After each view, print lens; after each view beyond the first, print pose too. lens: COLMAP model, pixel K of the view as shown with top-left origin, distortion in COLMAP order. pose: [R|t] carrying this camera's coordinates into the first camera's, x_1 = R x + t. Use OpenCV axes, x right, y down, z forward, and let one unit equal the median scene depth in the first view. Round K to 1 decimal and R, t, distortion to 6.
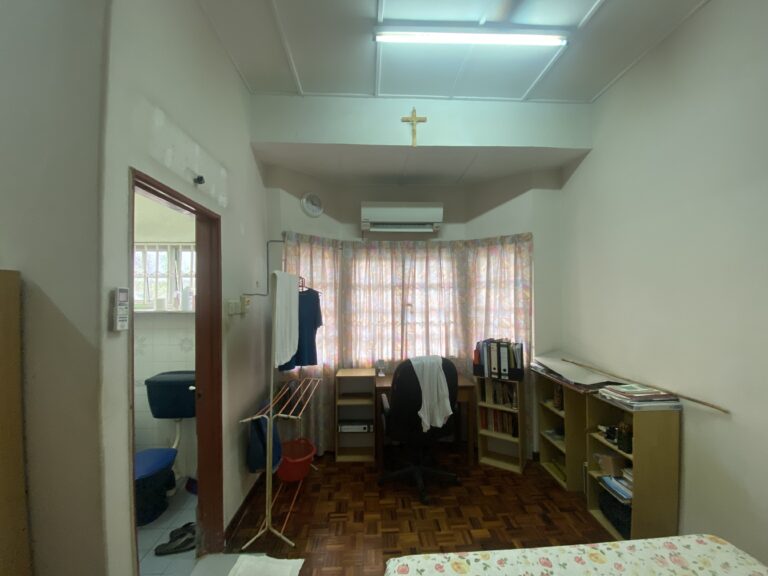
lens RADIAL K [[312.4, 0, 380.9], [0, 312.4, 291.6], [0, 0, 1]] dist [0.010487, -0.010047]
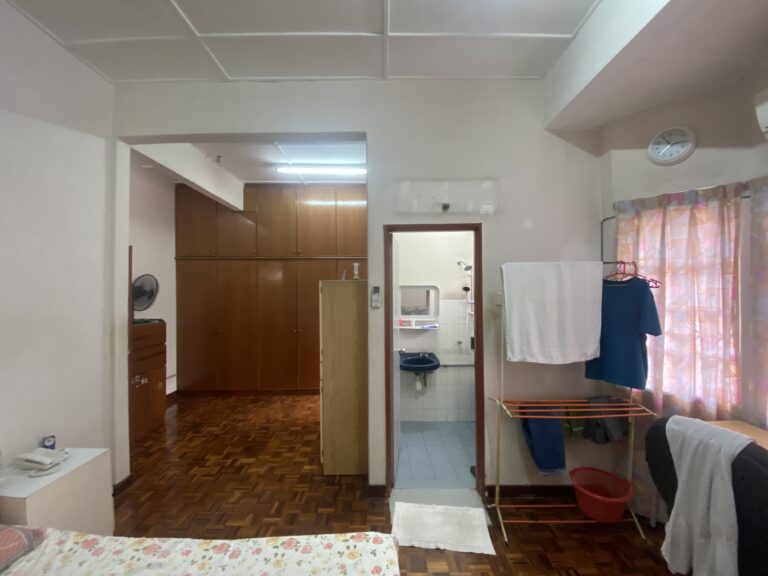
lens RADIAL K [[312.4, 0, 382.5], [0, 312.4, 291.6], [0, 0, 1]] dist [0.010487, -0.010047]
pose [[-0.067302, 0.007579, -0.997704, 0.484642], [0.027962, 0.999593, 0.005707, 0.003529], [0.997341, -0.027513, -0.067487, 0.465299]]
